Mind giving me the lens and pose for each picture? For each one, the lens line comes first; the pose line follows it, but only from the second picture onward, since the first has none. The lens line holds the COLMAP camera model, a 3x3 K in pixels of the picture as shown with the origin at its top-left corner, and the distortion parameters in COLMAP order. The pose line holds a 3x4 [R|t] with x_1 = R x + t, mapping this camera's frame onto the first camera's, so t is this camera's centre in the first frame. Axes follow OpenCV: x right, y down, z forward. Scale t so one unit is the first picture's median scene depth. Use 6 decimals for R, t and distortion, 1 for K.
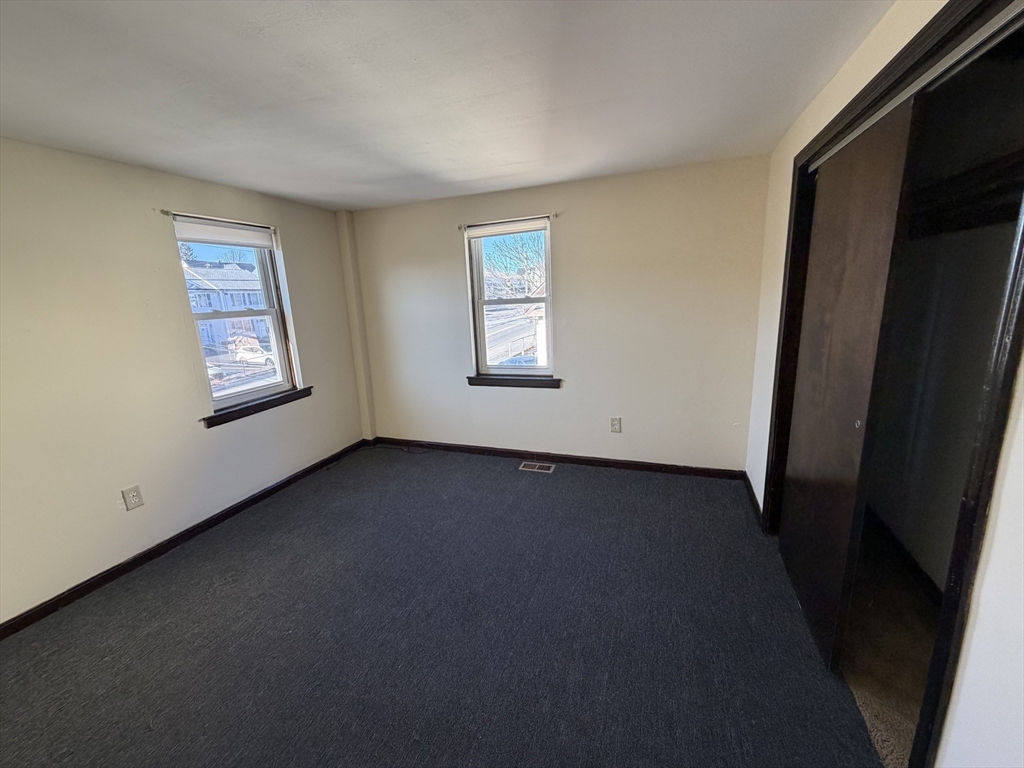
lens RADIAL K [[413.0, 0, 509.0], [0, 413.0, 383.9], [0, 0, 1]] dist [0.000963, 0.000317]
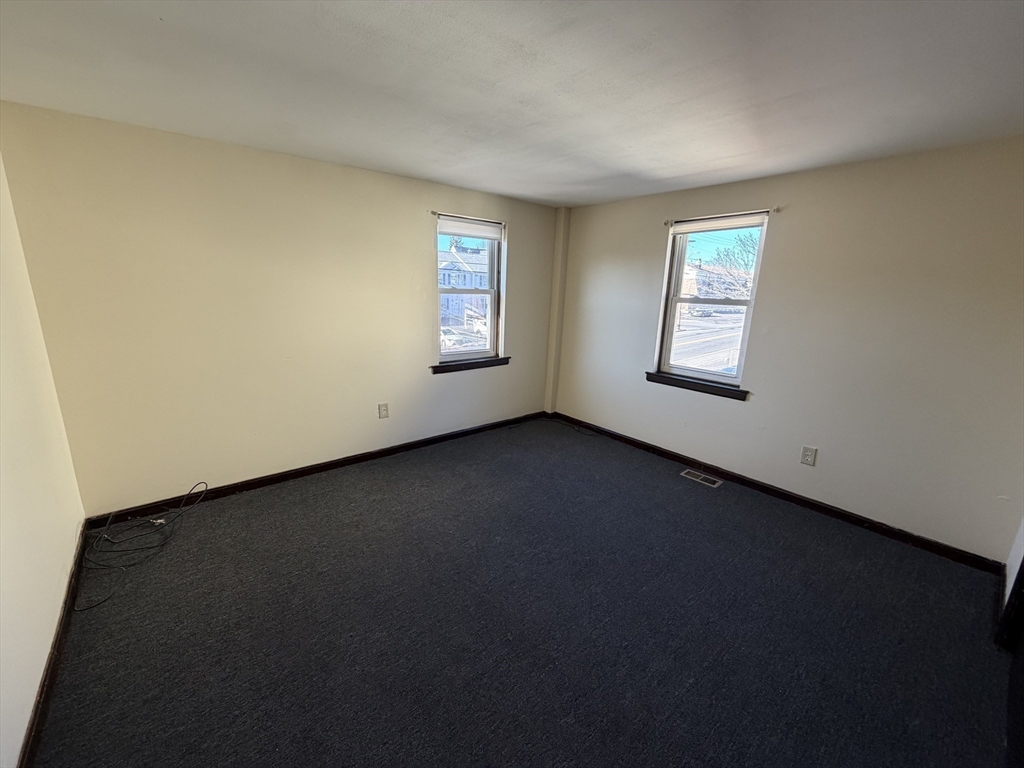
lens RADIAL K [[413.0, 0, 503.1], [0, 413.0, 384.5], [0, 0, 1]] dist [0.000963, 0.000317]
pose [[0.859824, 0.187350, -0.474976, 0.096144], [-0.178007, 0.981876, 0.065054, 0.011115], [0.478556, 0.028614, 0.877591, -0.059912]]
